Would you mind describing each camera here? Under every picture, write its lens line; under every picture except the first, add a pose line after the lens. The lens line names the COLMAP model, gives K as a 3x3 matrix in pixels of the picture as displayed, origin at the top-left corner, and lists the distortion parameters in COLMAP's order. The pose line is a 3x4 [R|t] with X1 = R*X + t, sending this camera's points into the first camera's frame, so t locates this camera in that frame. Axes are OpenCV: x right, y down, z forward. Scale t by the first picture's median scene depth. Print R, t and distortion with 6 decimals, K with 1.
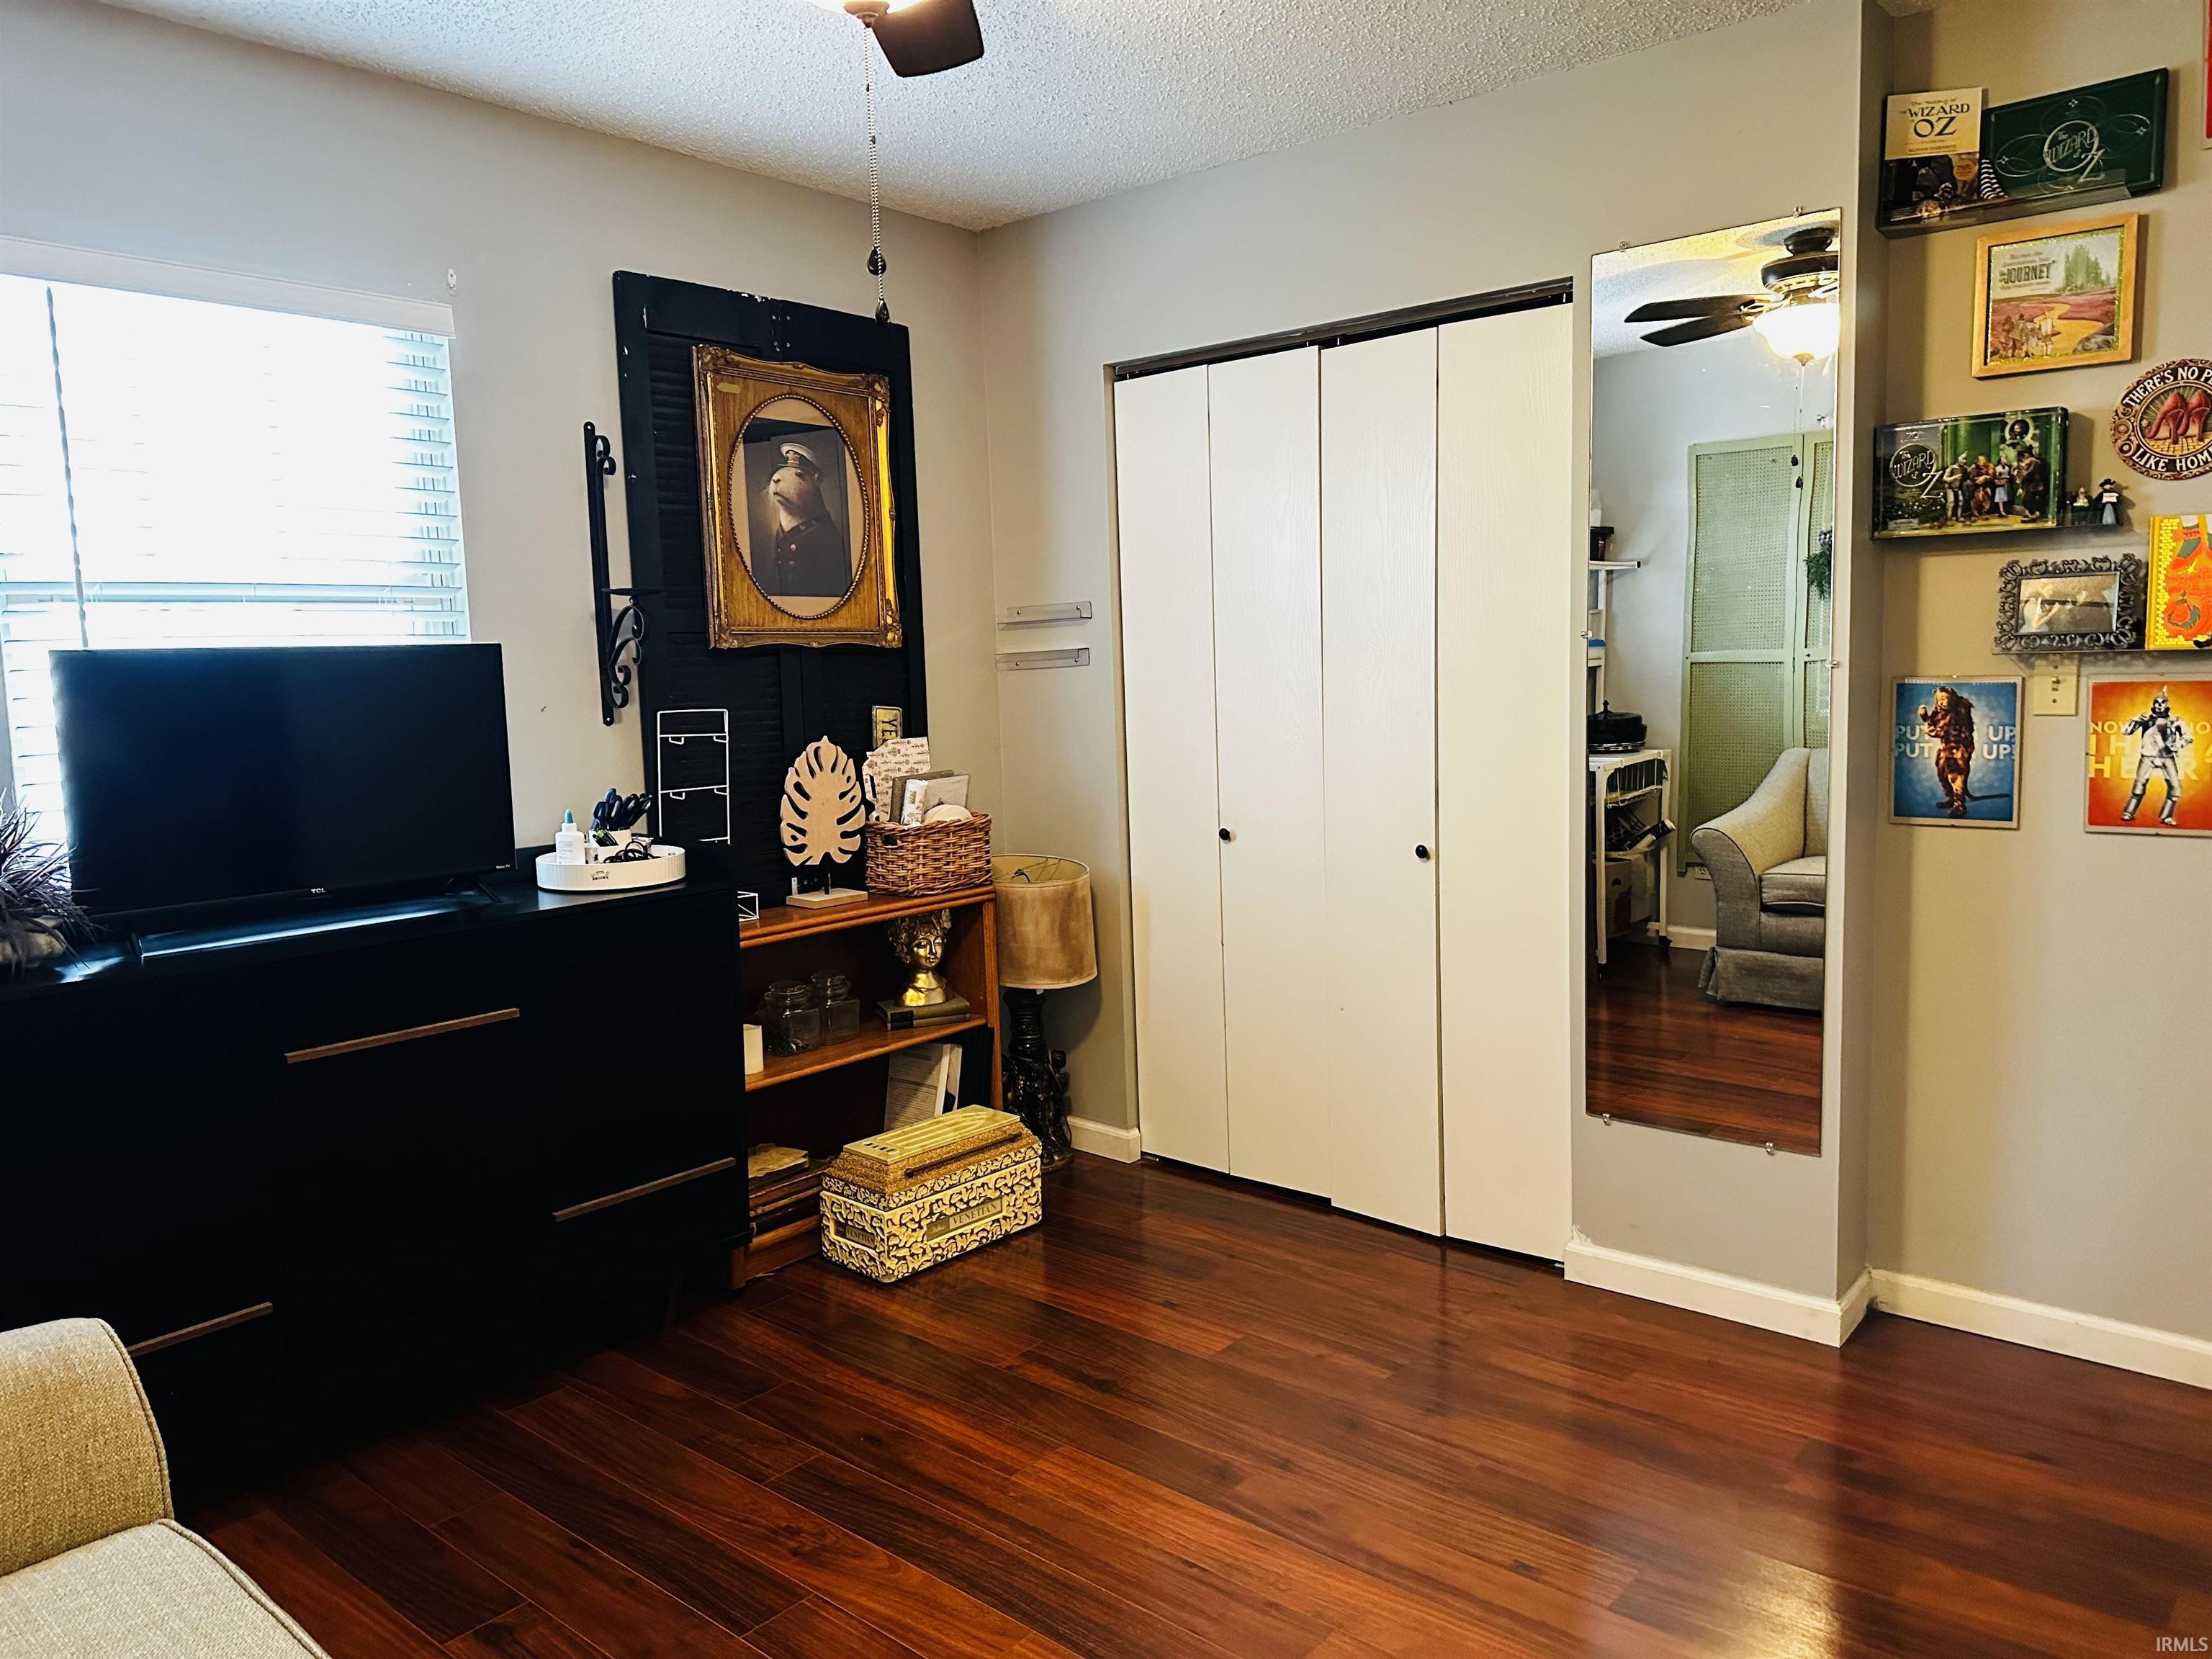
lens RADIAL K [[1538.4, 0, 1109.0], [0, 1538.4, 841.2], [0, 0, 1]] dist [-0.010044, -0.003225]
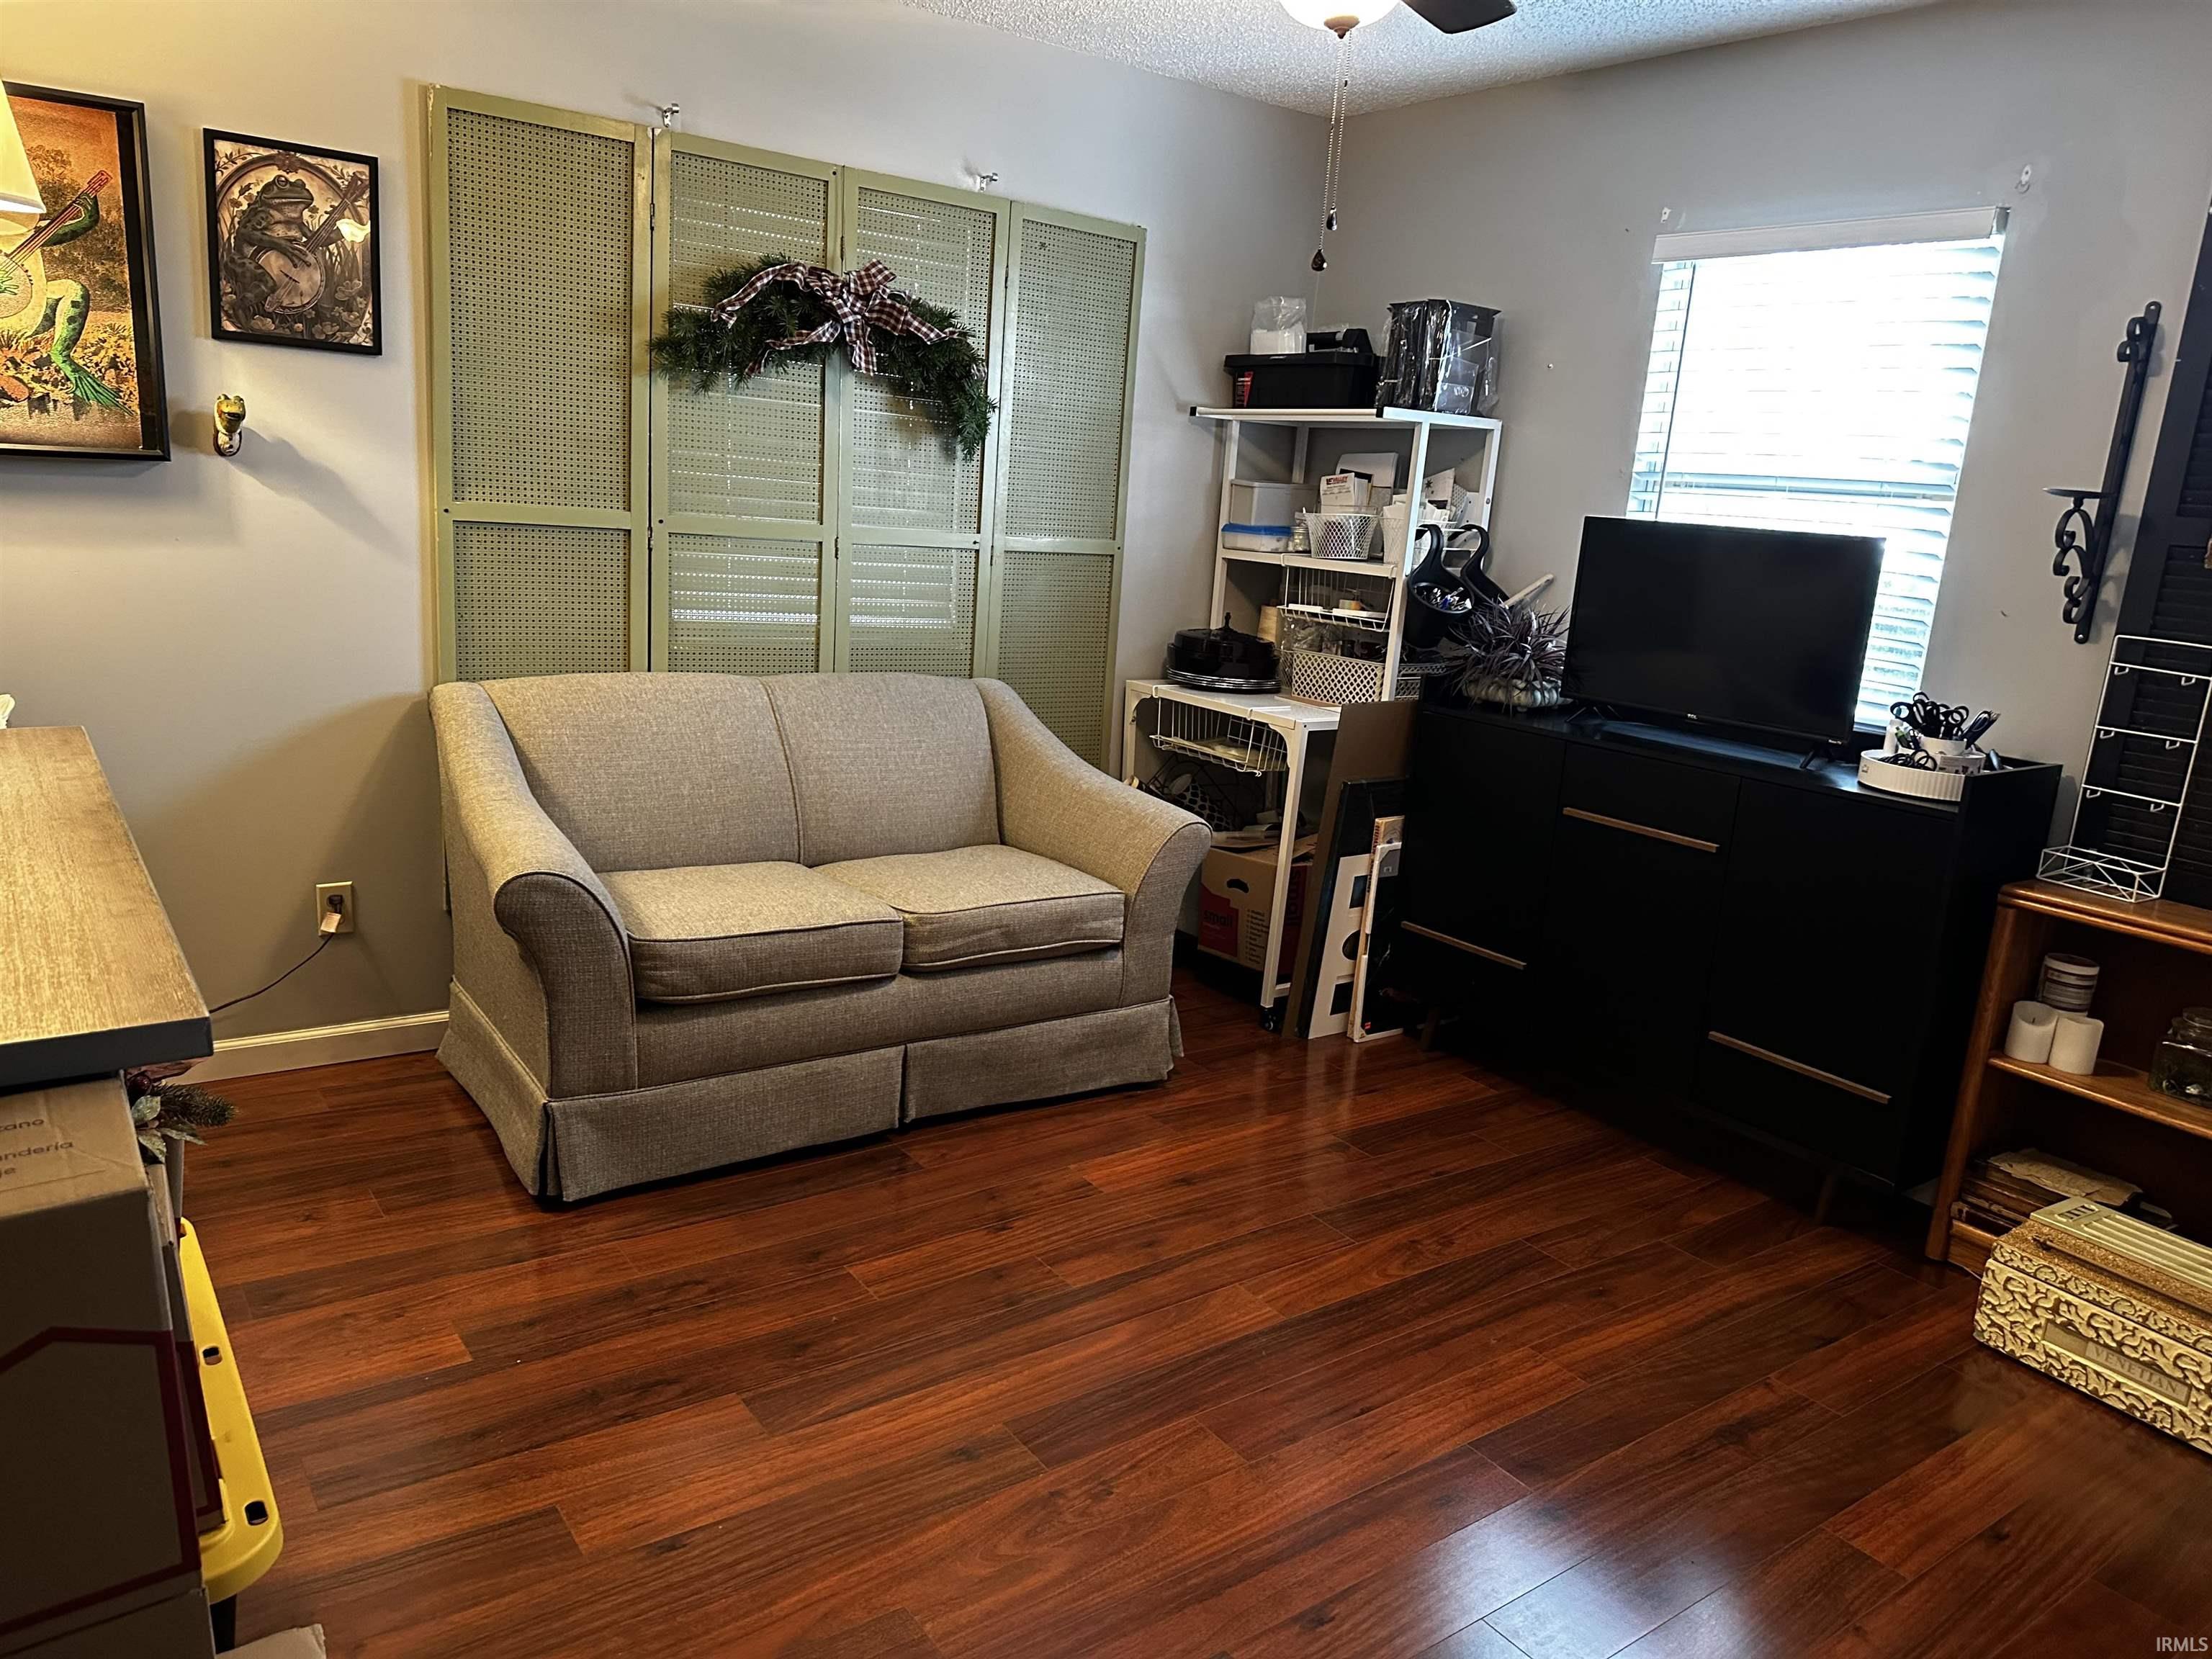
lens RADIAL K [[1538.4, 0, 1109.0], [0, 1538.4, 841.2], [0, 0, 1]] dist [-0.010044, -0.003225]
pose [[-0.229682, 0.241524, -0.942821, 0.800379], [-0.186037, 0.939963, 0.286112, -0.138118], [0.955320, 0.241115, -0.170960, 0.730497]]
